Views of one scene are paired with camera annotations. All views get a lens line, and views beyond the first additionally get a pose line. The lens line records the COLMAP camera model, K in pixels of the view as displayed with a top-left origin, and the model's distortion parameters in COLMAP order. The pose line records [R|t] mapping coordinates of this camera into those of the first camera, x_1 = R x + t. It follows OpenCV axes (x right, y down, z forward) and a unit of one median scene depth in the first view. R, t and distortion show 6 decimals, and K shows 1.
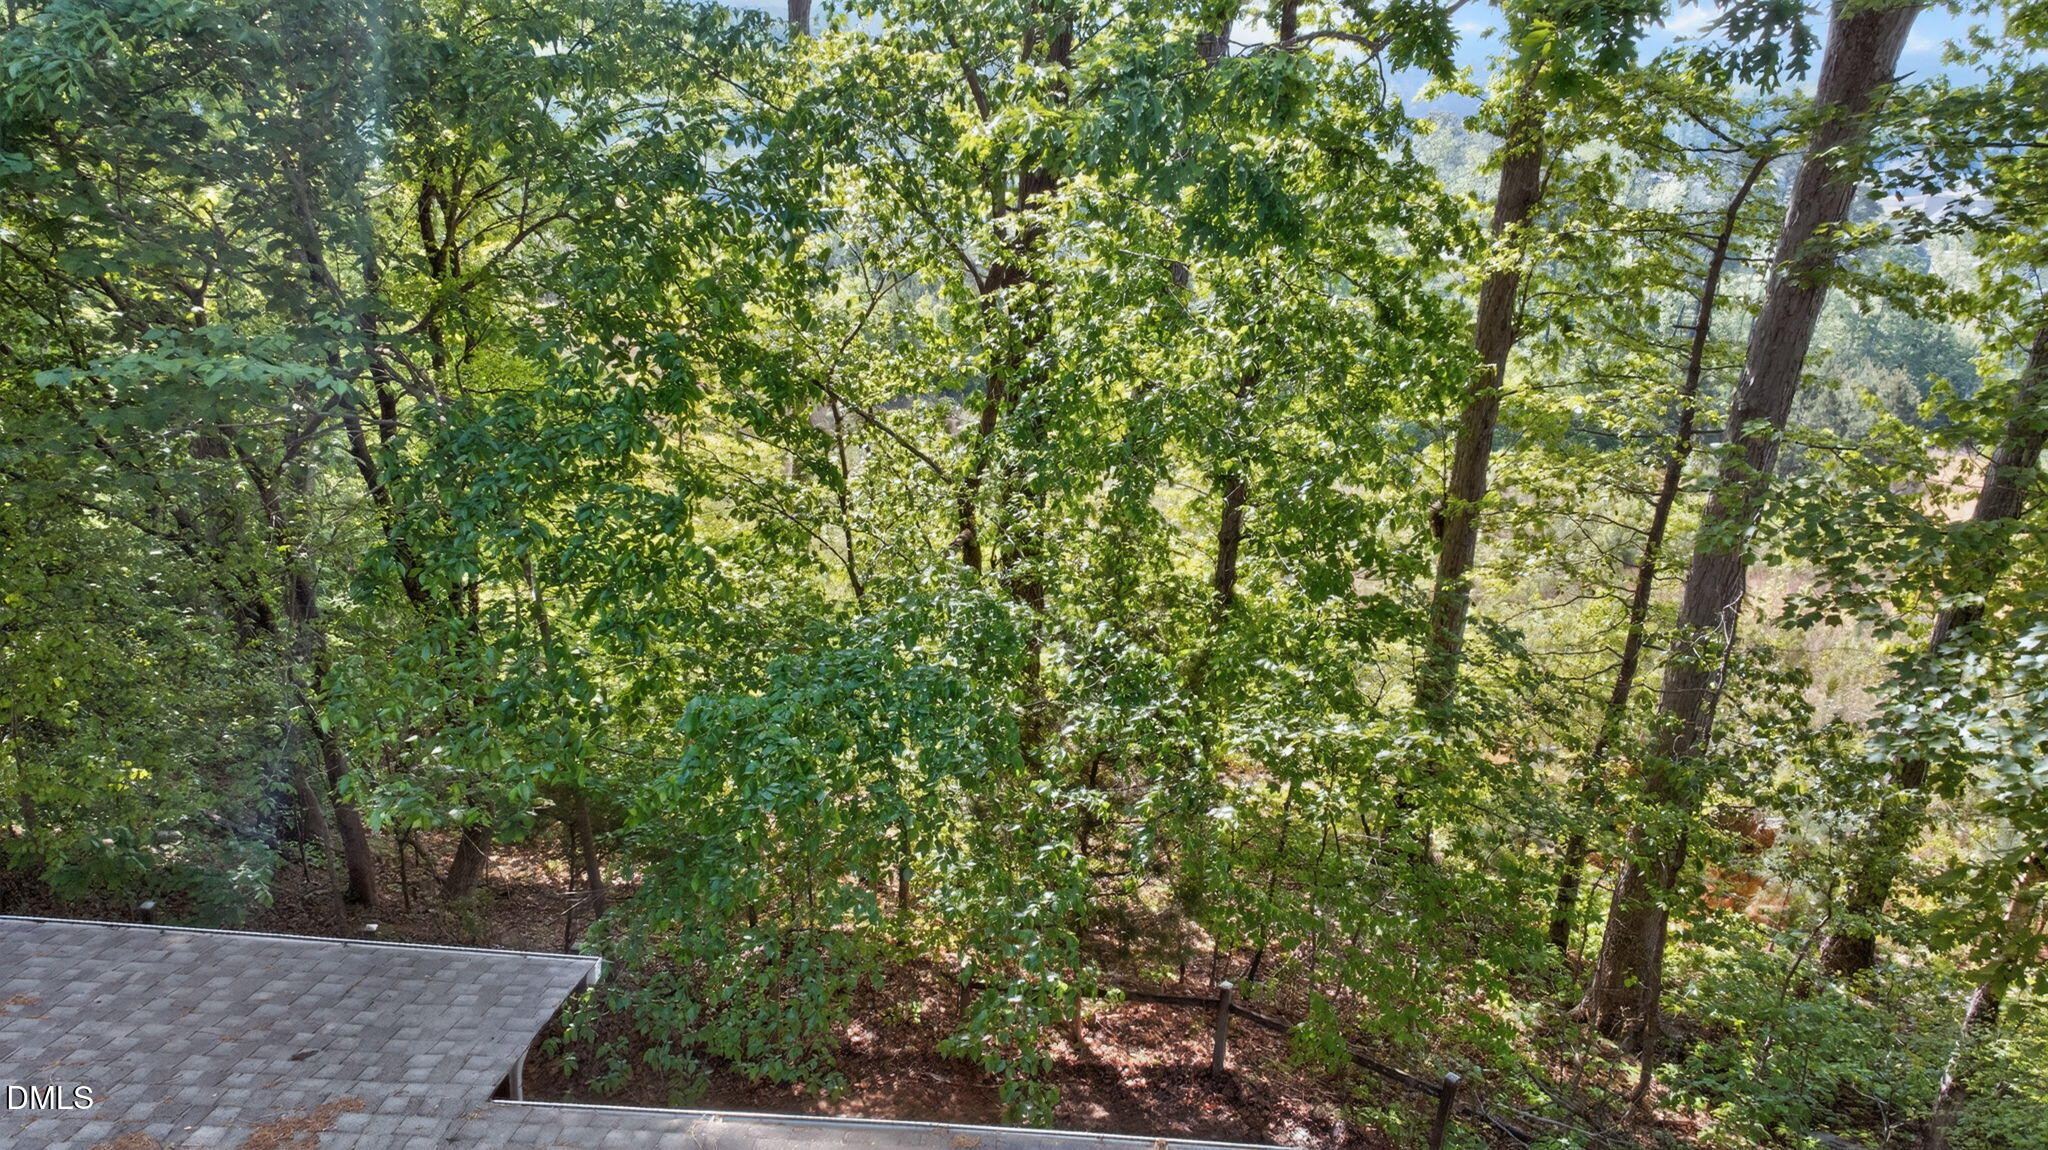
lens RADIAL K [[1508.7, 0, 1024.0], [0, 1508.7, 575.0], [0, 0, 1]] dist [0.035669, 0.000746]
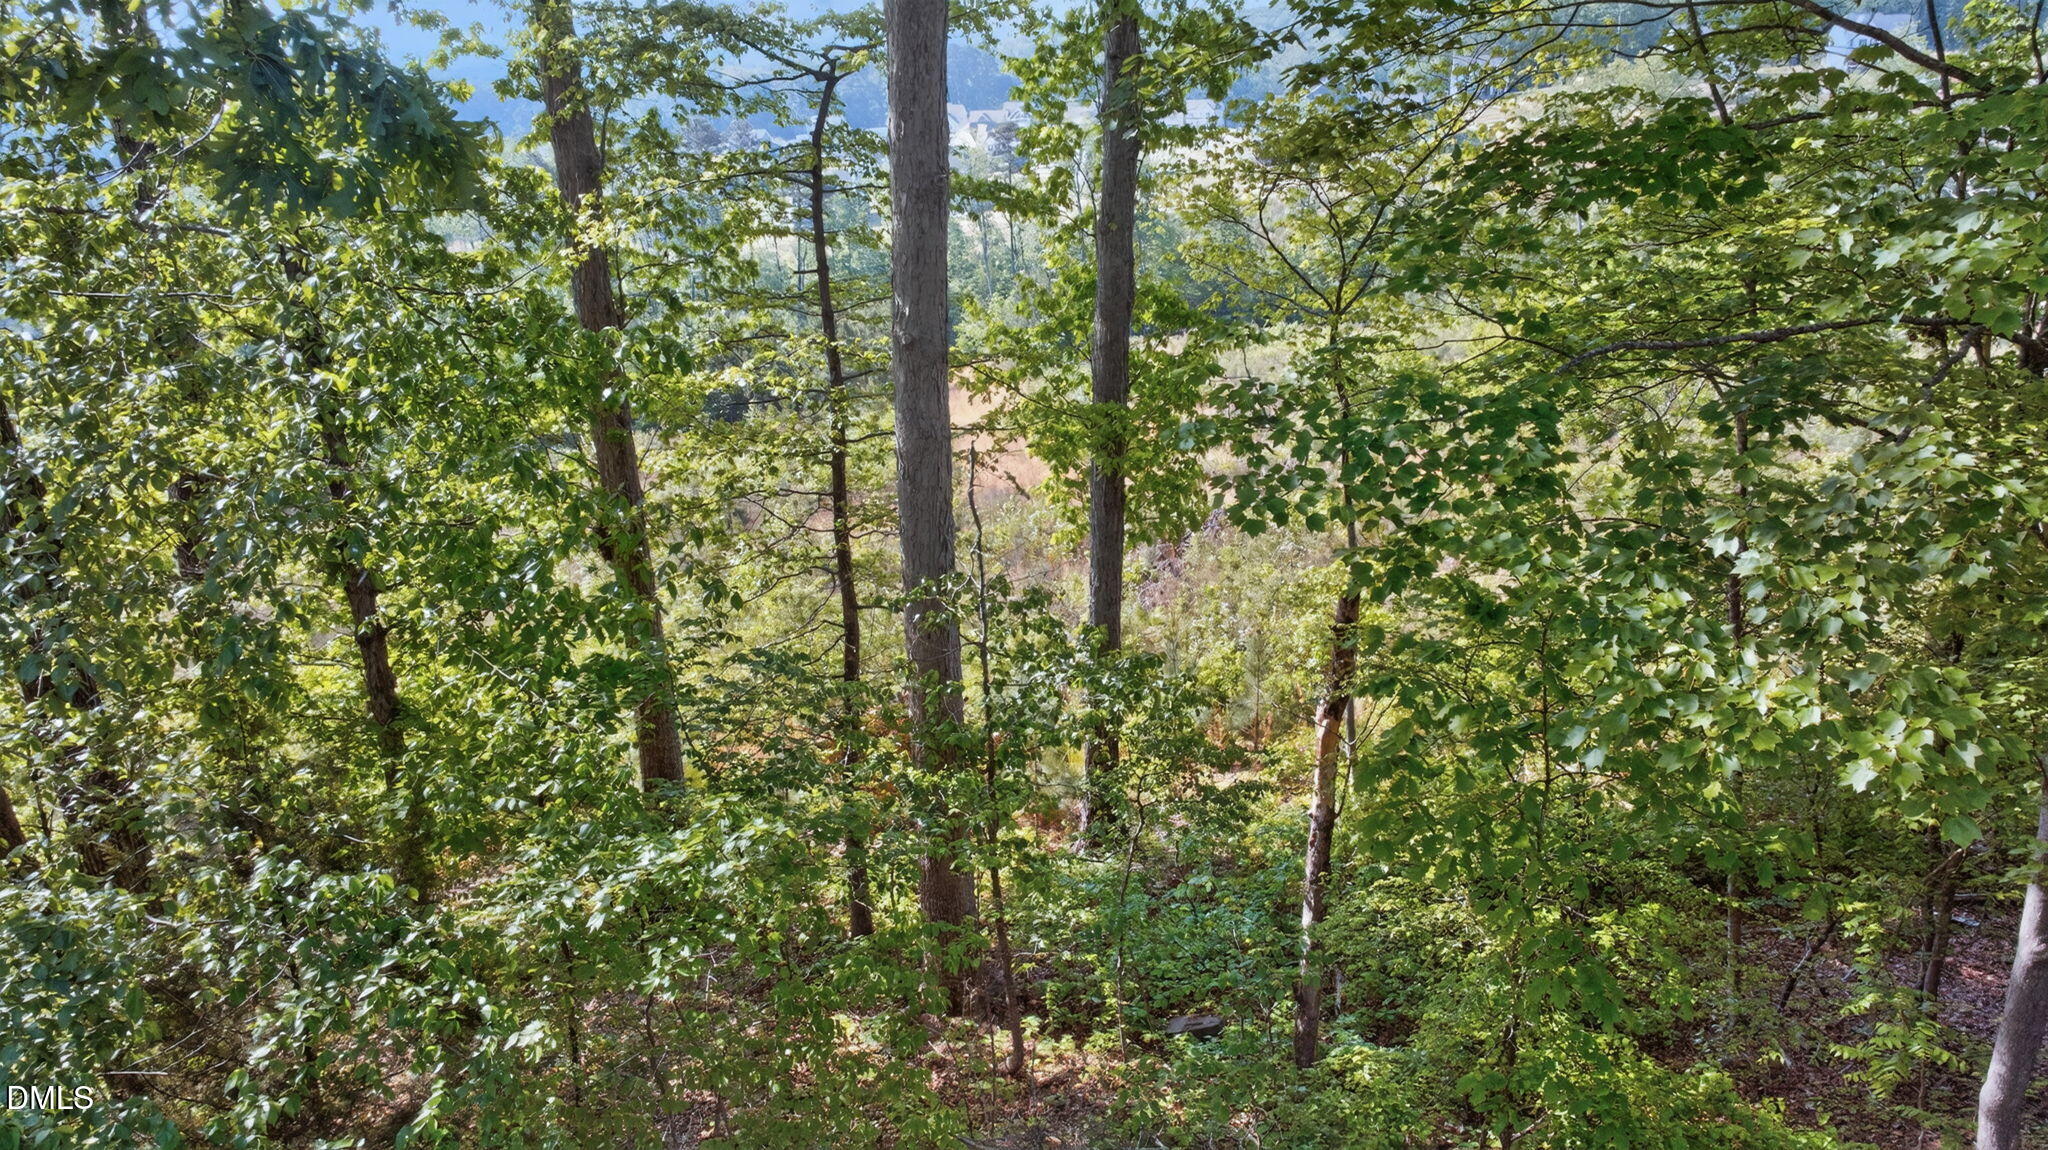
lens RADIAL K [[1508.7, 0, 1024.0], [0, 1508.7, 575.0], [0, 0, 1]] dist [0.035669, 0.000746]
pose [[0.804003, -0.291047, 0.518527, 0.007071], [0.290520, 0.953129, 0.084522, -0.023829], [-0.518823, 0.082687, 0.850873, 0.147698]]
